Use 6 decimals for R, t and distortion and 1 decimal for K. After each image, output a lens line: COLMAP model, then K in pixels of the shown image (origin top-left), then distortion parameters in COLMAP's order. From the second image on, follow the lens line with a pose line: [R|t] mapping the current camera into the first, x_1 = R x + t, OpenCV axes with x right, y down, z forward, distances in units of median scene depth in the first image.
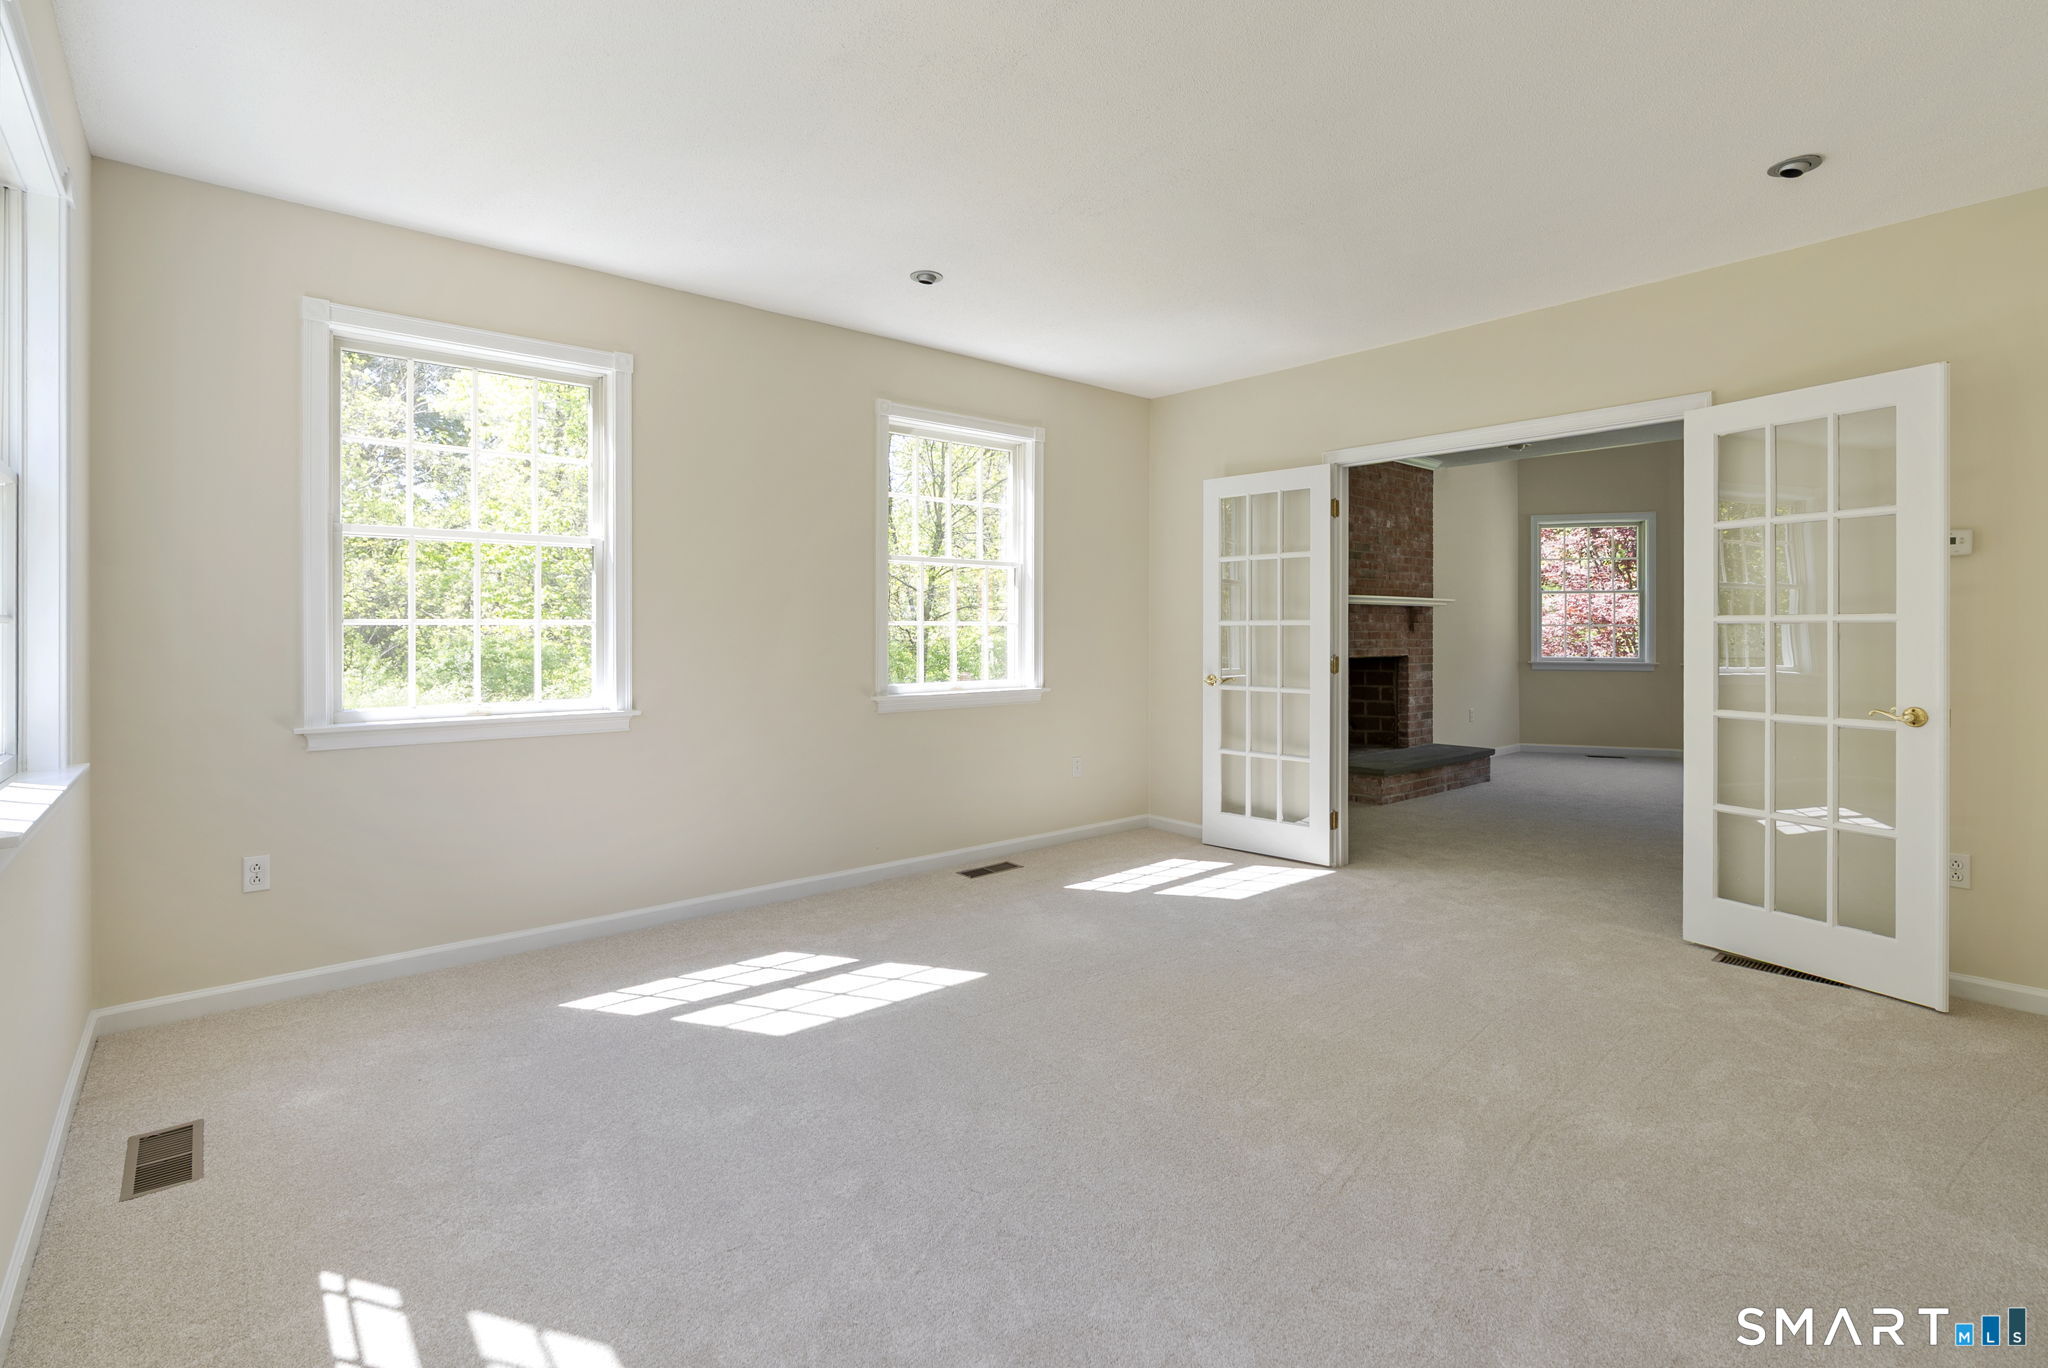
lens RADIAL K [[927.3, 0, 1024.5], [0, 927.3, 641.0], [0, 0, 1]] dist [-0.016408, 0.004106]
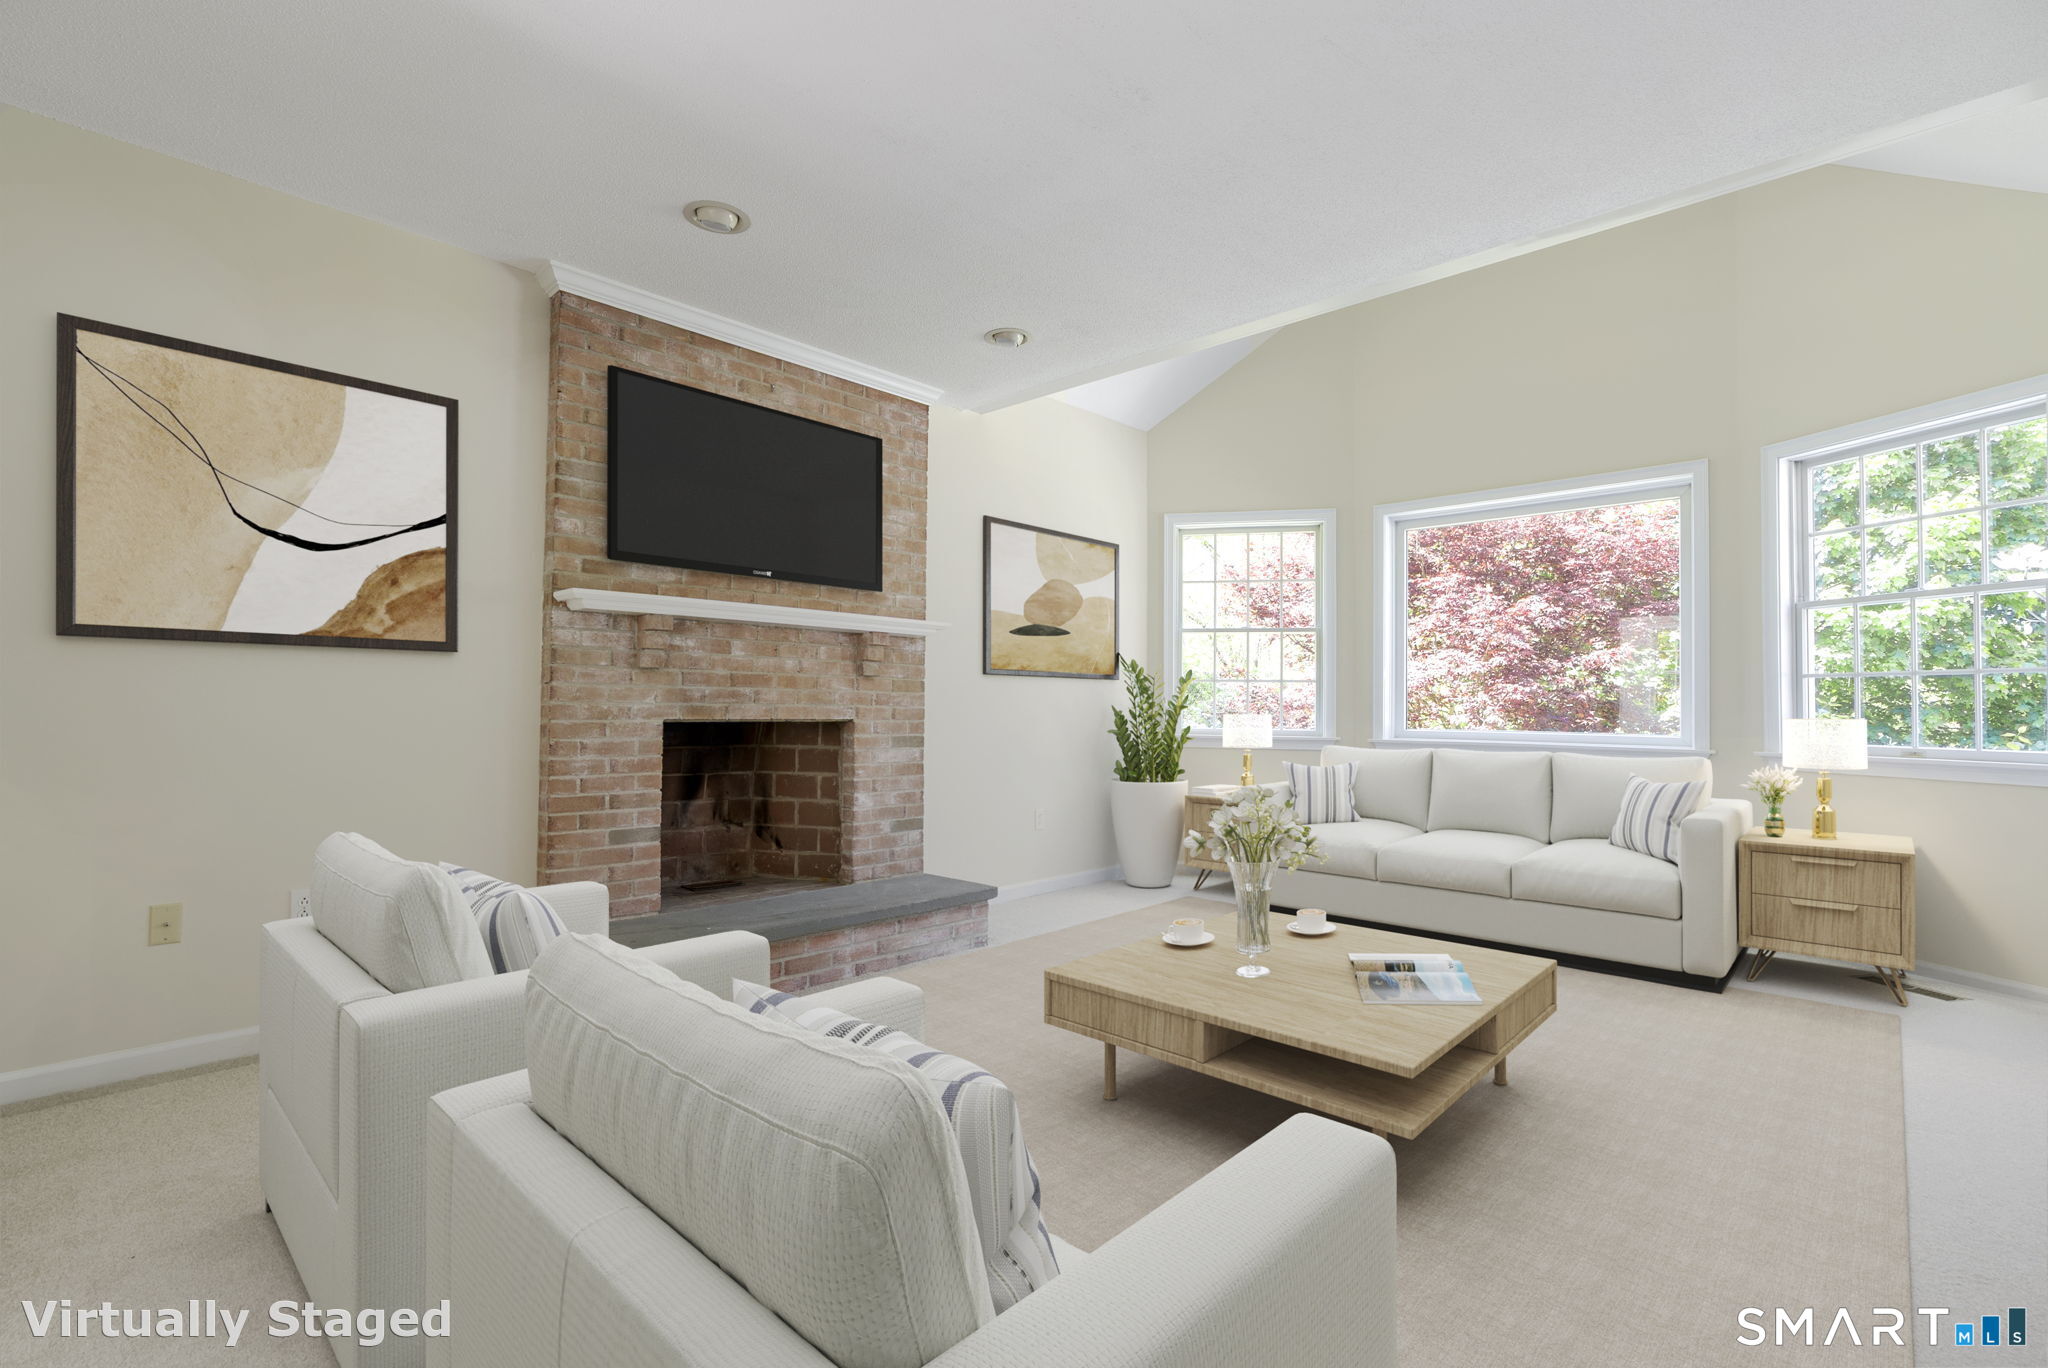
lens RADIAL K [[927.3, 0, 1015.5], [0, 927.3, 686.3], [0, 0, 1]] dist [-0.016408, 0.004106]
pose [[0.994427, 0.013341, 0.104582, 0.455182], [-0.009862, 0.999383, -0.033710, 0.013503], [-0.104967, 0.032491, 0.993945, 0.430765]]
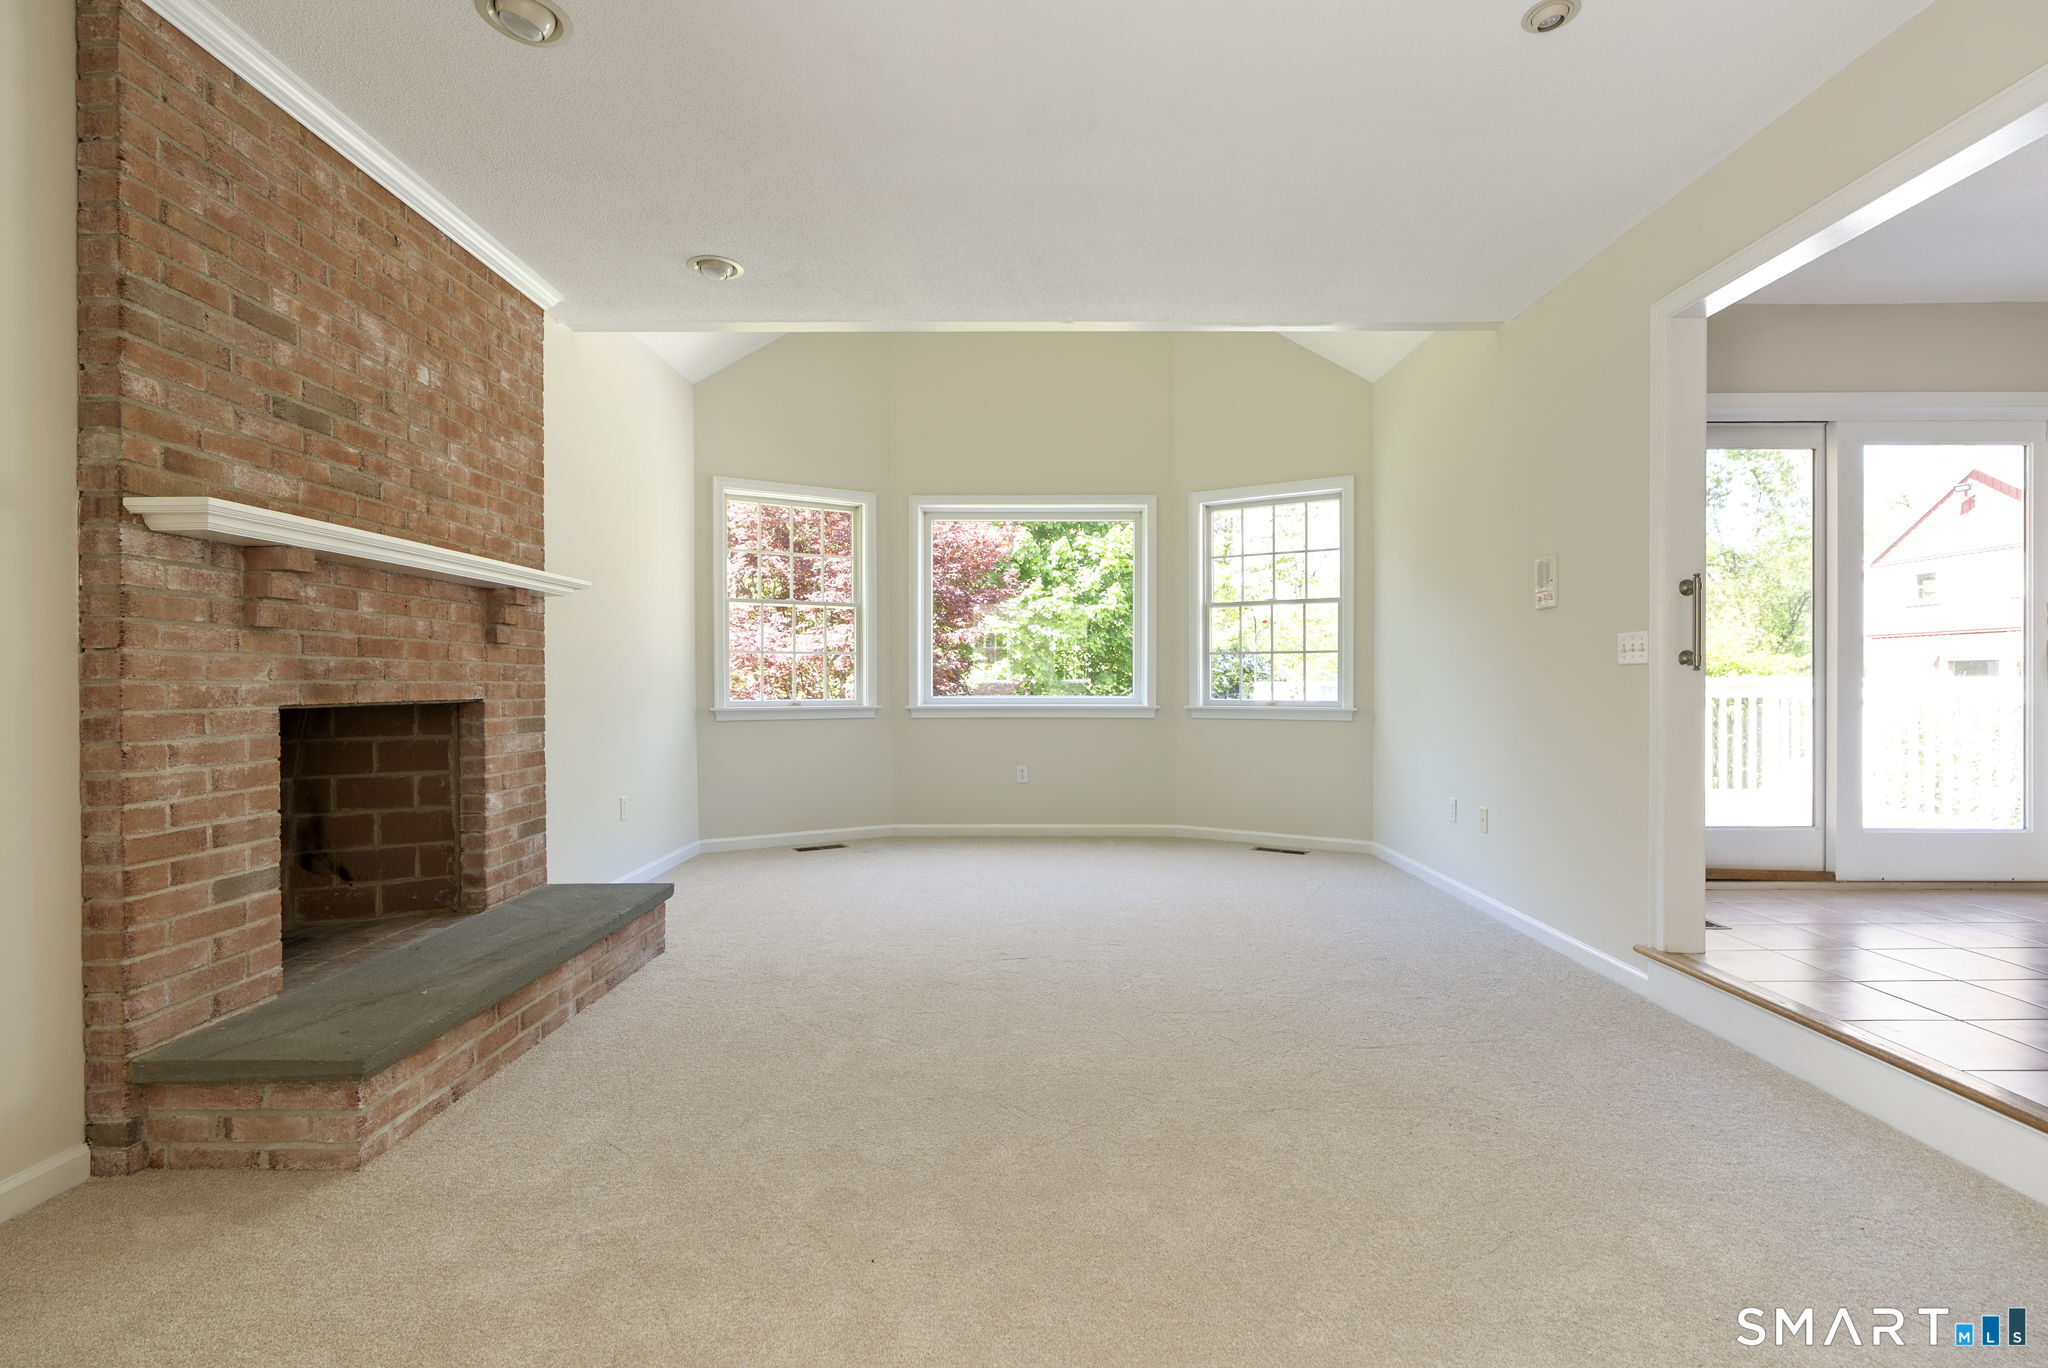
lens RADIAL K [[927.3, 0, 1026.8], [0, 927.3, 685.8], [0, 0, 1]] dist [-0.016408, 0.004106]
pose [[0.645132, -0.005047, 0.764055, 0.248734], [0.010104, 0.999947, -0.001926, 0.012730], [-0.764004, 0.008963, 0.645149, 0.525258]]
